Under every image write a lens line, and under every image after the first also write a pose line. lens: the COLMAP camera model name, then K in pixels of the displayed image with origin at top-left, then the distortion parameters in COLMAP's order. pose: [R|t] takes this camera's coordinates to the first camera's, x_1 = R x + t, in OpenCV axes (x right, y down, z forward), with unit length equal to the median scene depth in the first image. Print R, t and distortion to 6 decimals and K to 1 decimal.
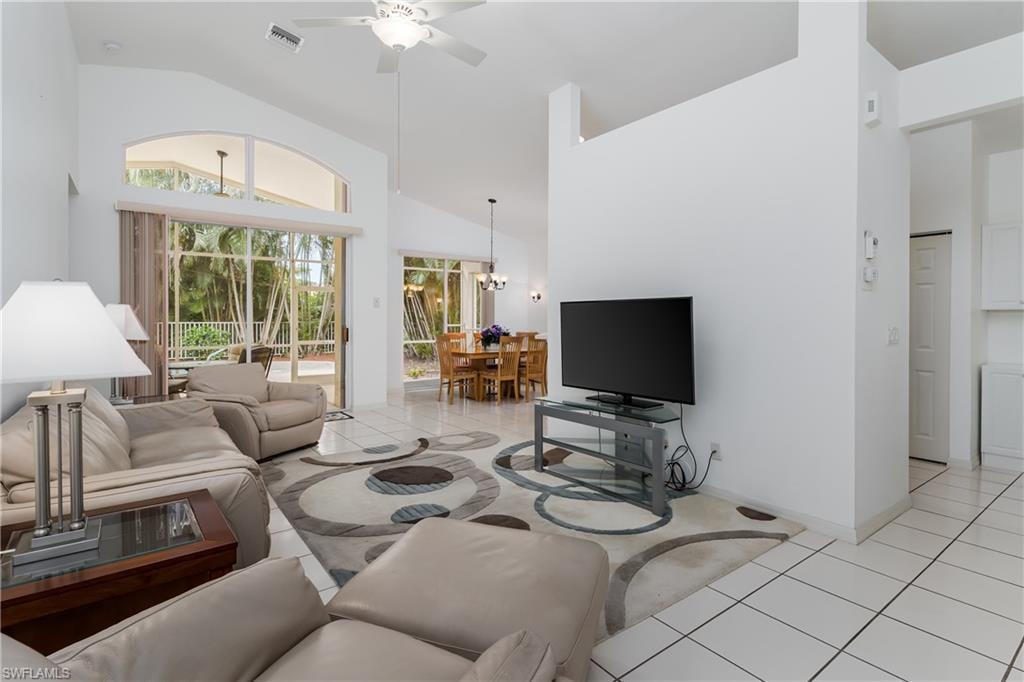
lens RADIAL K [[497.6, 0, 511.9], [0, 497.6, 330.9], [0, 0, 1]] dist [-0.000379, -0.000137]
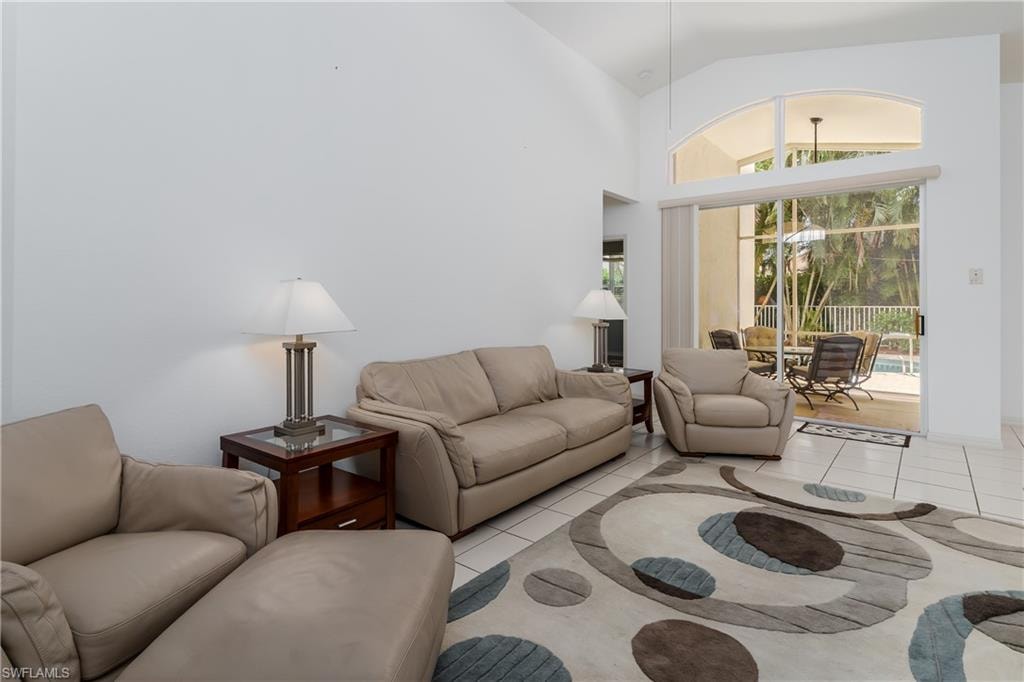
lens RADIAL K [[511.8, 0, 510.9], [0, 511.8, 306.0], [0, 0, 1]] dist [0.000550, 0.000459]
pose [[0.240580, 0.007798, -0.970598, 0.358742], [-0.024605, 0.999695, 0.001932, -0.010402], [0.970317, 0.023417, 0.240699, 0.454653]]
